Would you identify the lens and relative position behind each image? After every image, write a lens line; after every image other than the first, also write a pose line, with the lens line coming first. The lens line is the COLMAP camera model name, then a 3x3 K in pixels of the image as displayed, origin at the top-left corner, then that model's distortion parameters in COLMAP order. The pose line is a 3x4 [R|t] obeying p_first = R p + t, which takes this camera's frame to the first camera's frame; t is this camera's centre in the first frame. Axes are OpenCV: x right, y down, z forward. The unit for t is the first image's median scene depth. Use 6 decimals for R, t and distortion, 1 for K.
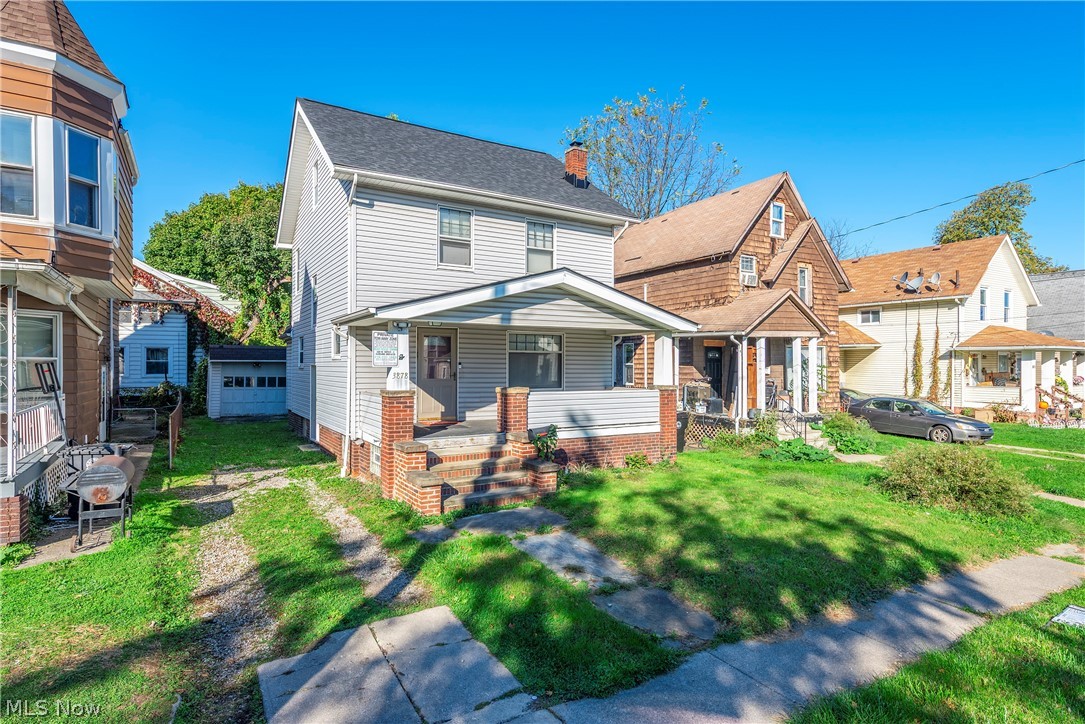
lens RADIAL K [[577.2, 0, 542.5], [0, 577.2, 362.0], [0, 0, 1]] dist [0.002401, 0.000497]
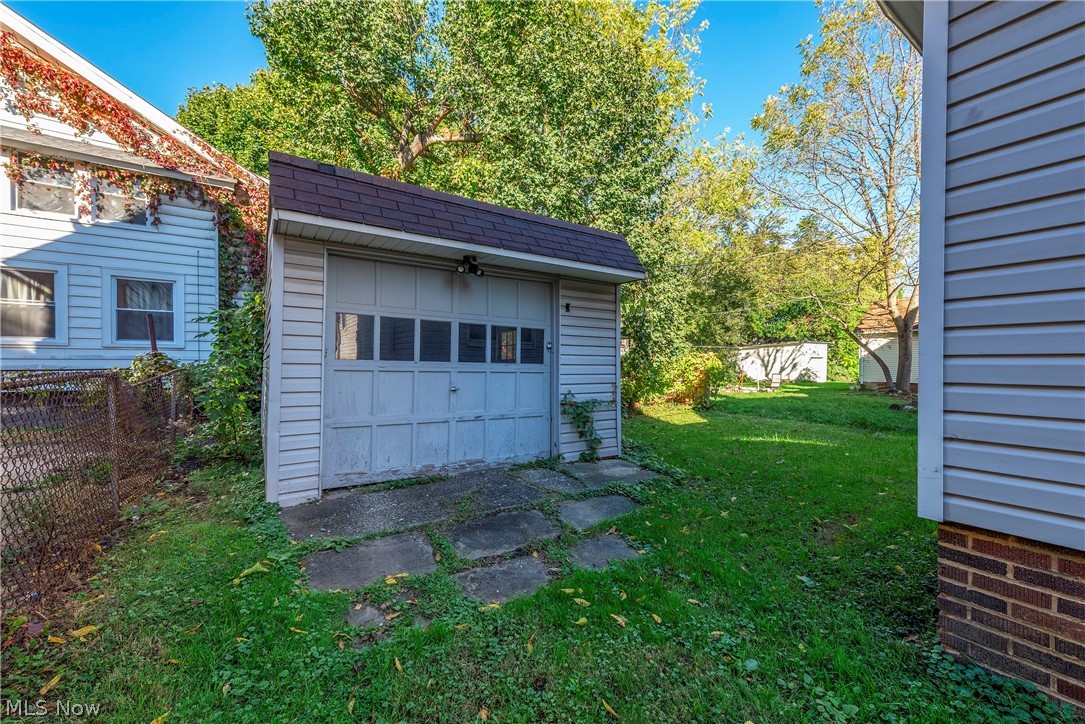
lens RADIAL K [[428.0, 0, 543.0], [0, 428.0, 368.4], [0, 0, 1]] dist [0.001787, 0.000204]
pose [[0.998923, 0.001208, 0.046380, -0.386100], [-0.002205, 0.999767, 0.021454, 0.034845], [-0.046344, -0.021533, 0.998693, 0.668793]]
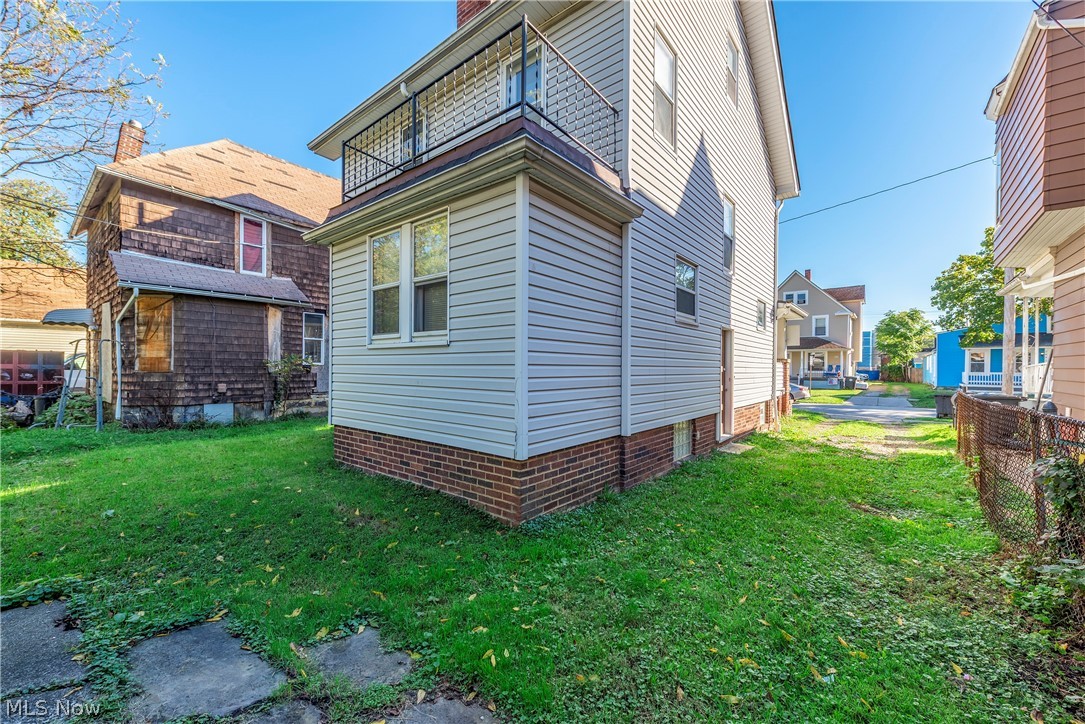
lens RADIAL K [[428.0, 0, 543.0], [0, 428.0, 368.4], [0, 0, 1]] dist [0.001787, 0.000204]
pose [[-0.329784, -0.004505, 0.944046, -0.484071], [-0.008955, 0.999959, 0.001643, 0.029206], [-0.944014, -0.007912, -0.329811, 0.826456]]
